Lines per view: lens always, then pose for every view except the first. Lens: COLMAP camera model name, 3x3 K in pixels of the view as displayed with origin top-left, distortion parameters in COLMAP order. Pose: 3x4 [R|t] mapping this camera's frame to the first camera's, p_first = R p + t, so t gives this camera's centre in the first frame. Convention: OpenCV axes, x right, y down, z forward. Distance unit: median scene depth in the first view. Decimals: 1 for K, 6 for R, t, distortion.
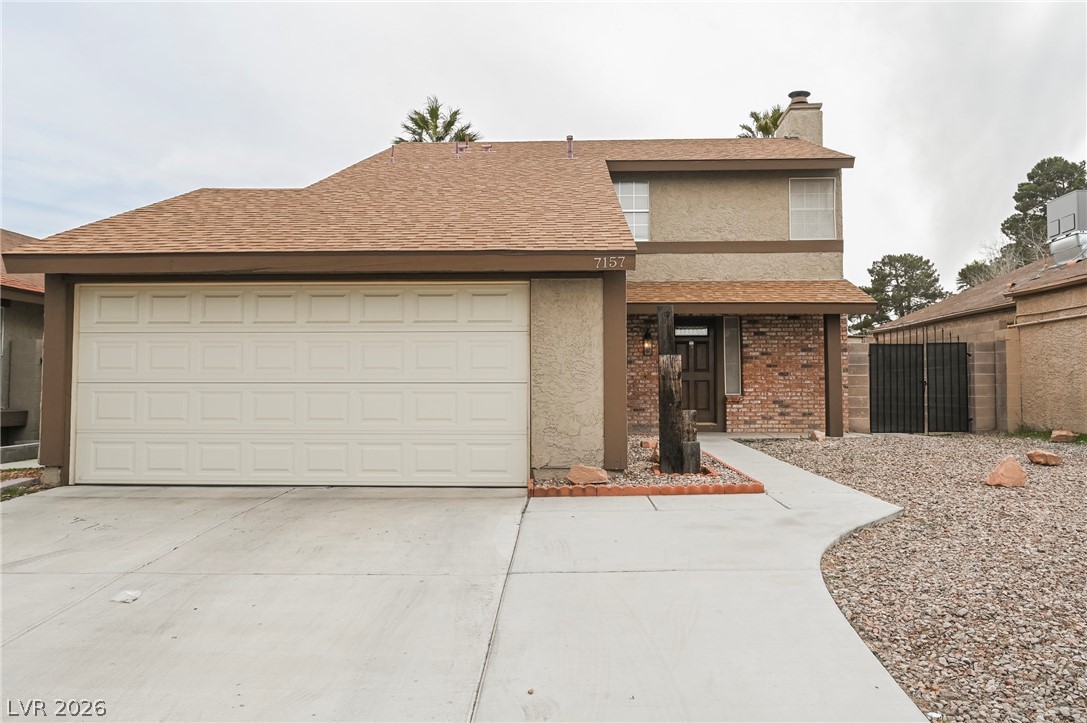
lens RADIAL K [[779.5, 0, 544.5], [0, 779.5, 361.9], [0, 0, 1]] dist [-0.011000, 0.000019]
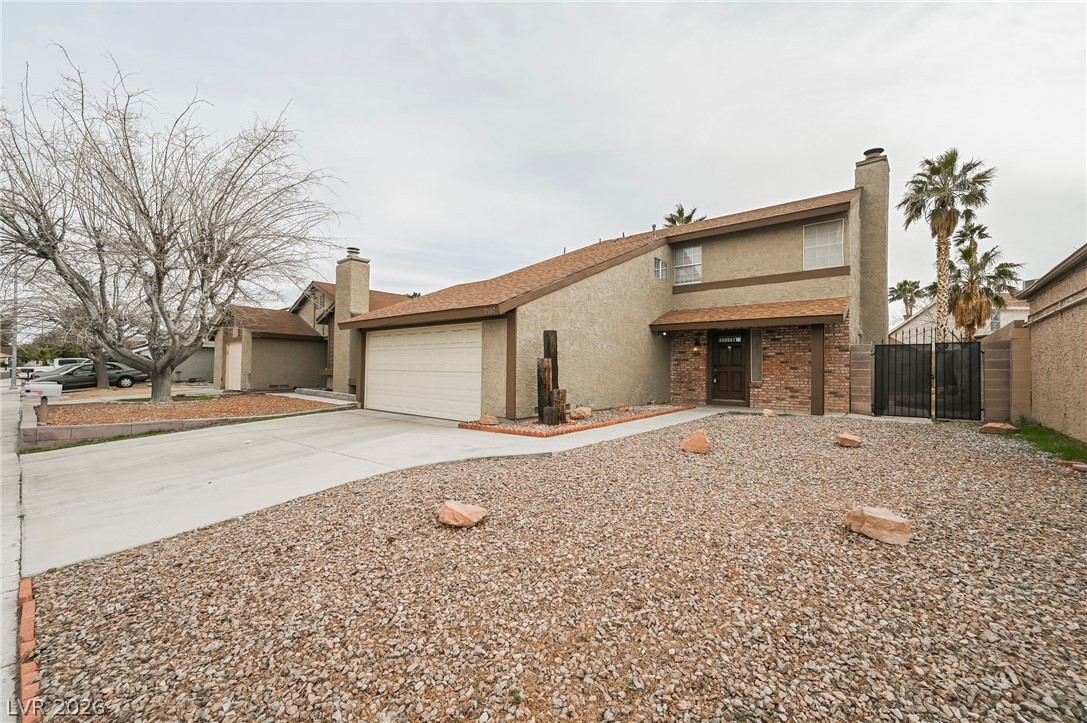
lens RADIAL K [[436.9, 0, 544.8], [0, 436.9, 365.9], [0, 0, 1]] dist [0.001581, -0.000040]
pose [[0.798513, 0.005311, -0.601955, 0.421109], [0.006386, 0.999830, 0.017293, -0.004748], [0.601944, -0.017653, 0.798343, 0.108474]]
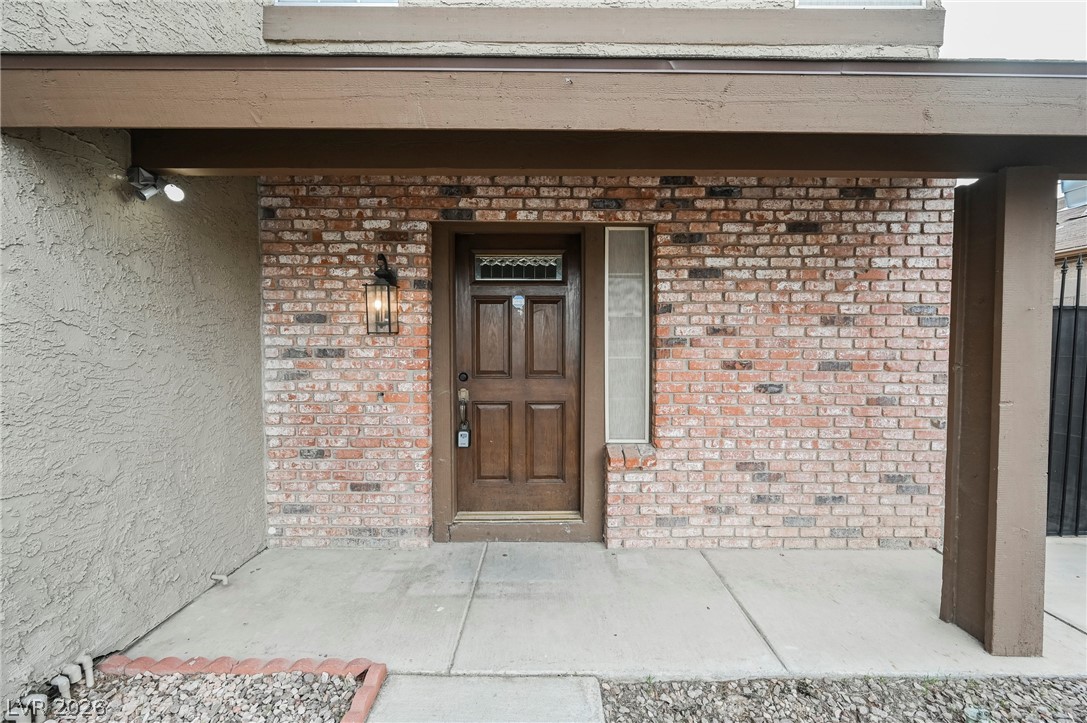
lens RADIAL K [[436.9, 0, 544.5], [0, 436.9, 362.5], [0, 0, 1]] dist [0.001581, -0.000040]
pose [[0.998717, 0.001269, 0.050614, 0.194151], [-0.005064, 0.997177, 0.074916, -0.010686], [-0.050377, -0.075077, 0.995904, 0.805712]]
